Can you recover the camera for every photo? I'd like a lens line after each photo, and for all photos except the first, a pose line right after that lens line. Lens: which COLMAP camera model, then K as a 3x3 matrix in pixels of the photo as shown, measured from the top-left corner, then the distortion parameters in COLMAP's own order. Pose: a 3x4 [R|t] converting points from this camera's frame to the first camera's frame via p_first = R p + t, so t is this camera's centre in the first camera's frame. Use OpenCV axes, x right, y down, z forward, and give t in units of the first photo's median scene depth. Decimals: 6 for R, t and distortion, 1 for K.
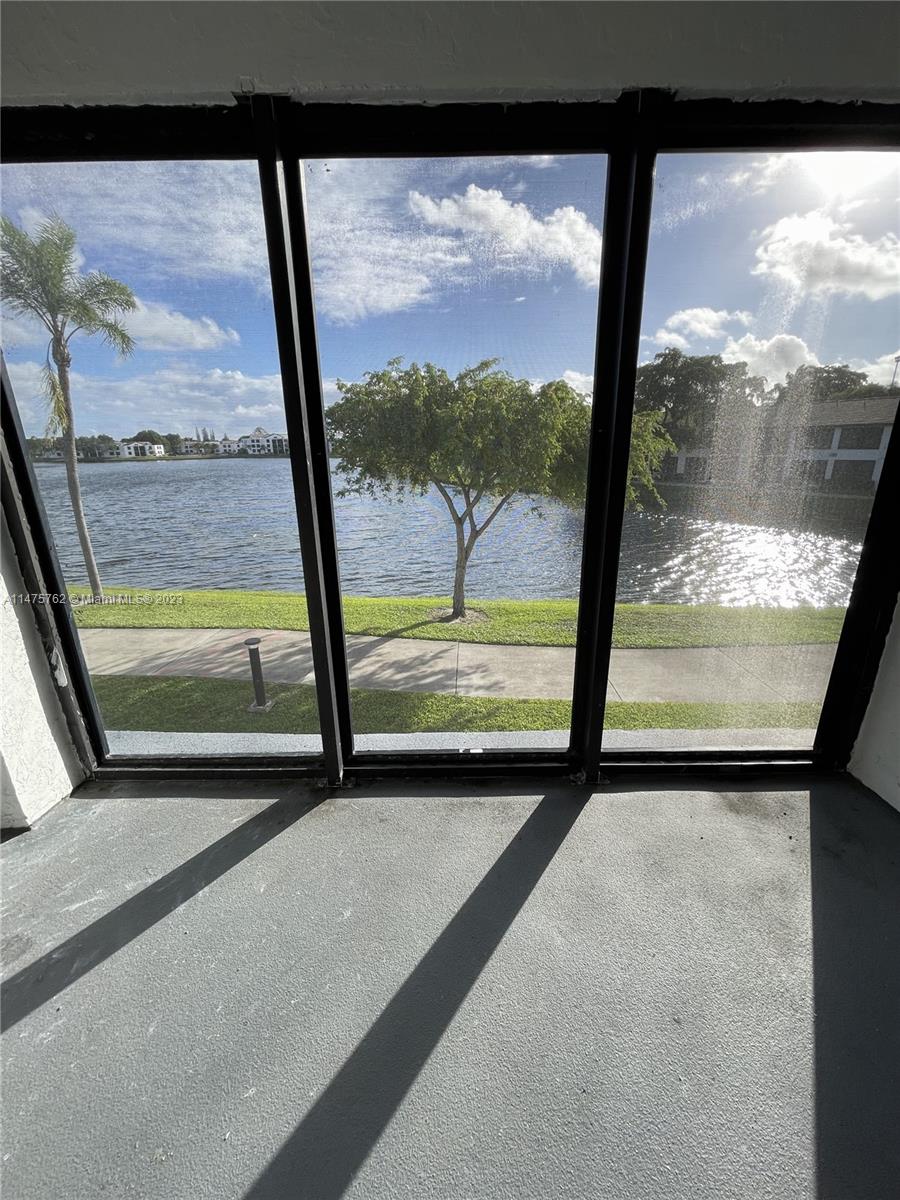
lens RADIAL K [[482.4, 0, 450.0], [0, 482.4, 600.0], [0, 0, 1]] dist [-0.000204, 0.000033]
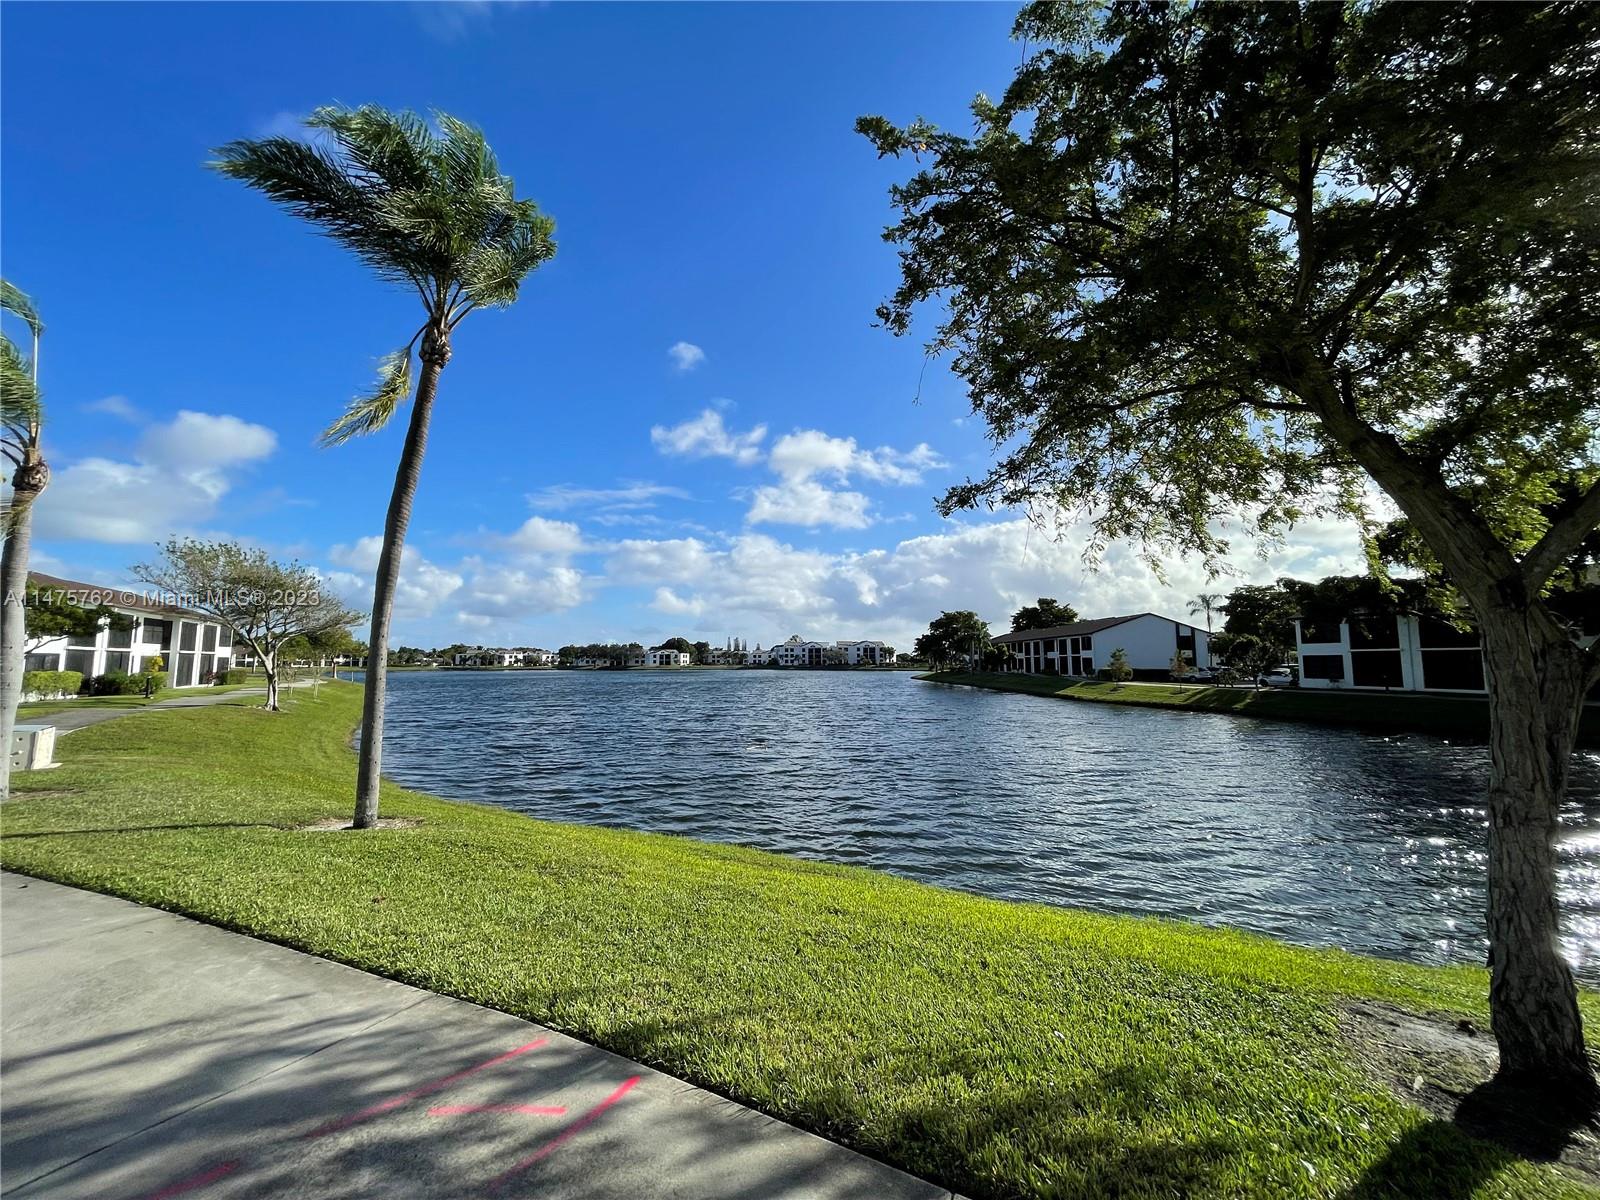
lens RADIAL K [[643.2, 0, 803.3], [0, 643.2, 606.1], [0, 0, 1]] dist [-0.000204, 0.000033]
pose [[0.940518, -0.015881, -0.339371, -0.193552], [-0.116294, 0.923514, -0.365510, -0.018732], [0.319219, 0.383236, 0.866735, 0.701404]]
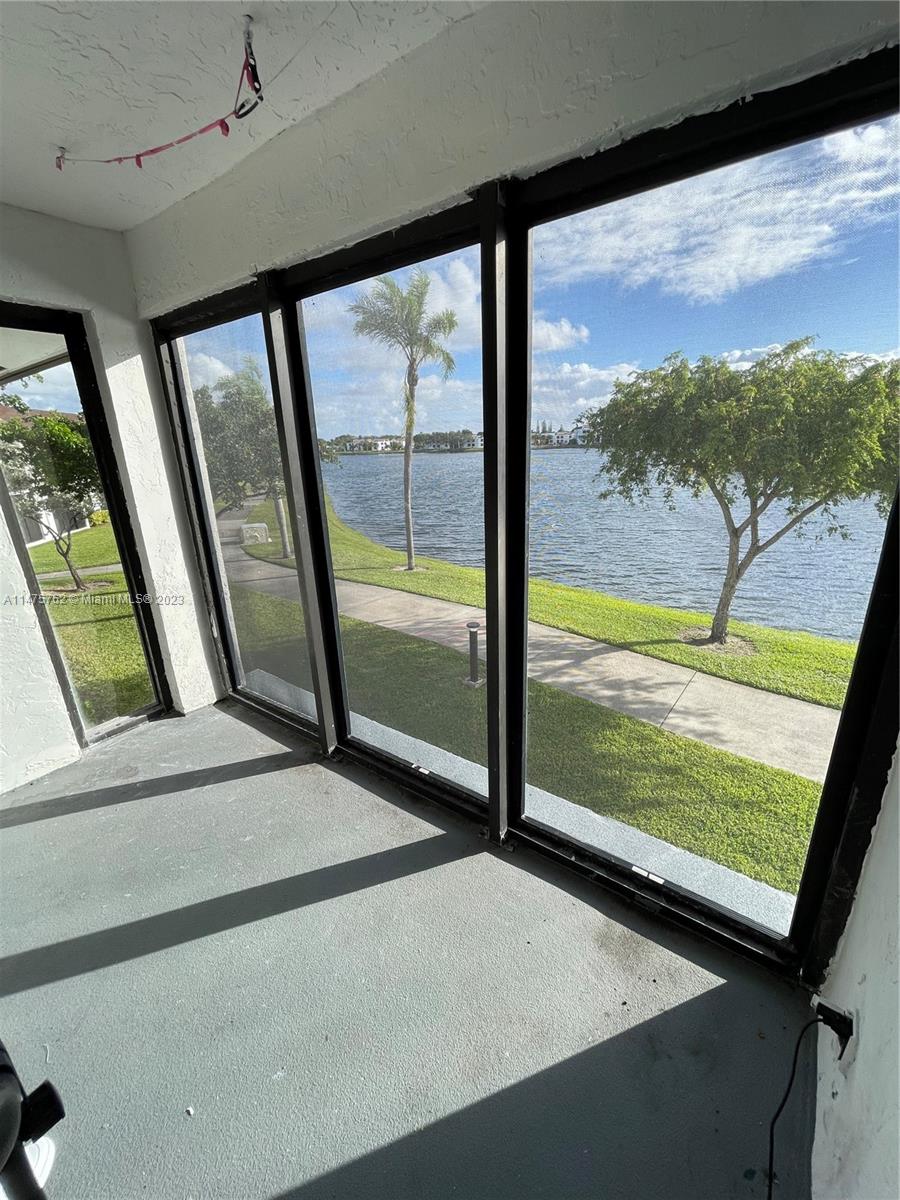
lens RADIAL K [[482.5, 0, 455.9], [0, 482.5, 597.1], [0, 0, 1]] dist [-0.004743, -0.000079]
pose [[0.813077, 0.165054, -0.558268, 0.118657], [-0.156638, 0.985627, 0.063272, -0.029379], [0.560688, 0.036001, 0.827244, 0.019243]]
